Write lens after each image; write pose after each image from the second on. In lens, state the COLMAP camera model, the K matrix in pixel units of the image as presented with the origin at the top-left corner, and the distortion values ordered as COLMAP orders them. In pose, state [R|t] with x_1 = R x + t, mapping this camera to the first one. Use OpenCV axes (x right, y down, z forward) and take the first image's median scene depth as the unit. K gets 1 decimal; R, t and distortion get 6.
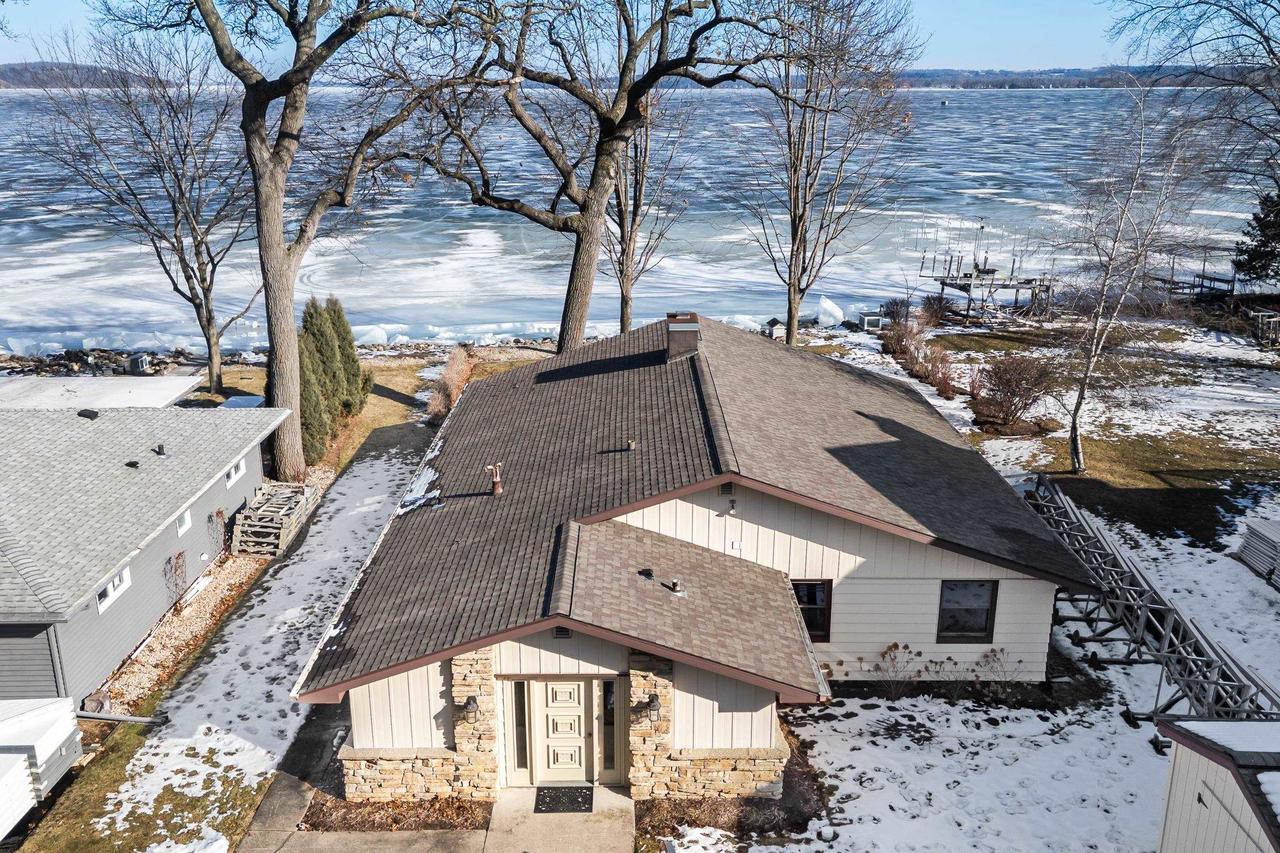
lens RADIAL K [[1042.0, 0, 640.0], [0, 1042.0, 426.5], [0, 0, 1]] dist [0.055756, -0.007826]
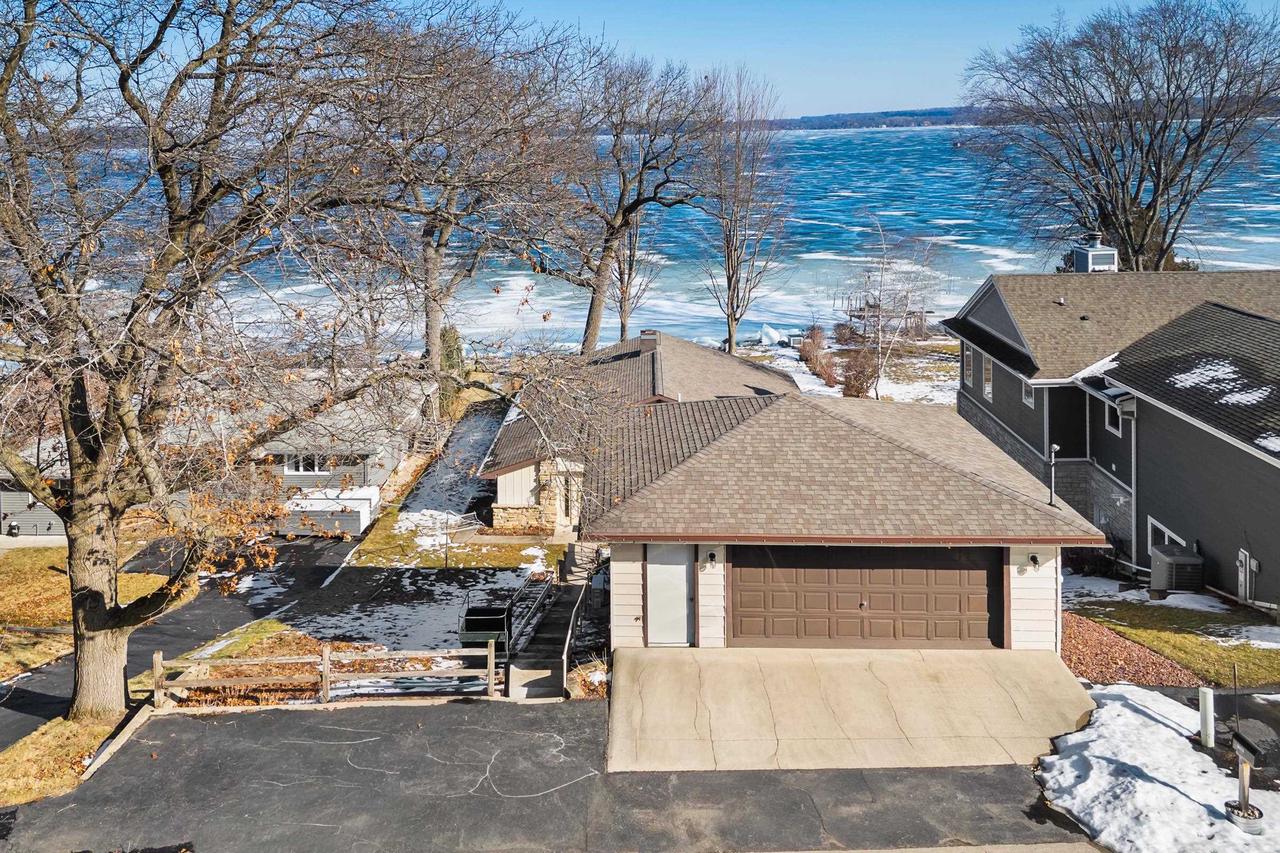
lens RADIAL K [[1077.8, 0, 549.6], [0, 1077.8, 235.7], [0, 0, 1]] dist [0.003142, 0.018301]
pose [[0.994680, -0.013571, -0.102119, 0.088457], [-0.008556, 0.976976, -0.213177, 0.191942], [0.102661, 0.212917, 0.971662, -1.267103]]
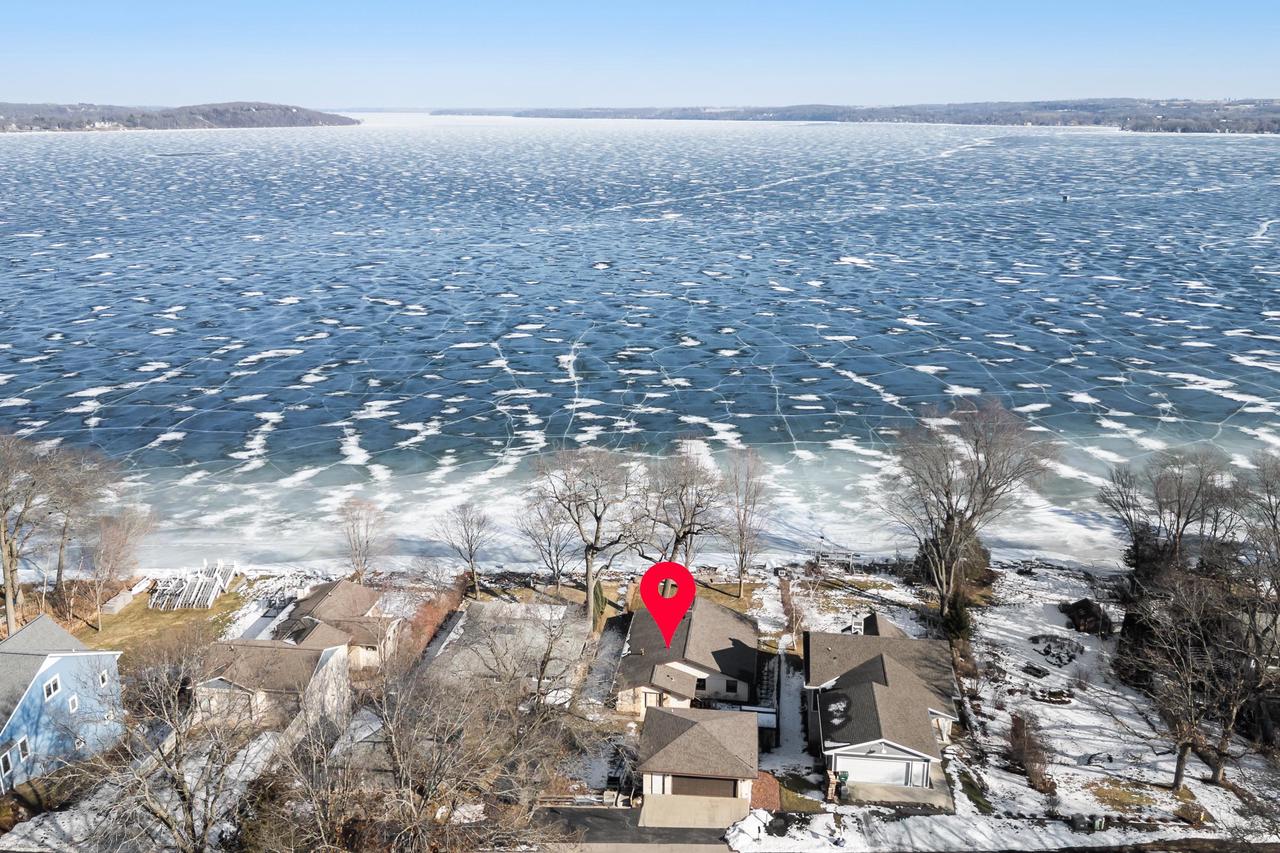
lens RADIAL K [[1042.0, 0, 640.0], [0, 1042.0, 426.5], [0, 0, 1]] dist [0.055756, -0.007826]
pose [[0.989725, 0.035912, -0.138401, 0.537738], [-0.039917, 0.998858, -0.026271, -0.965975], [0.137299, 0.031525, 0.990028, -4.283576]]
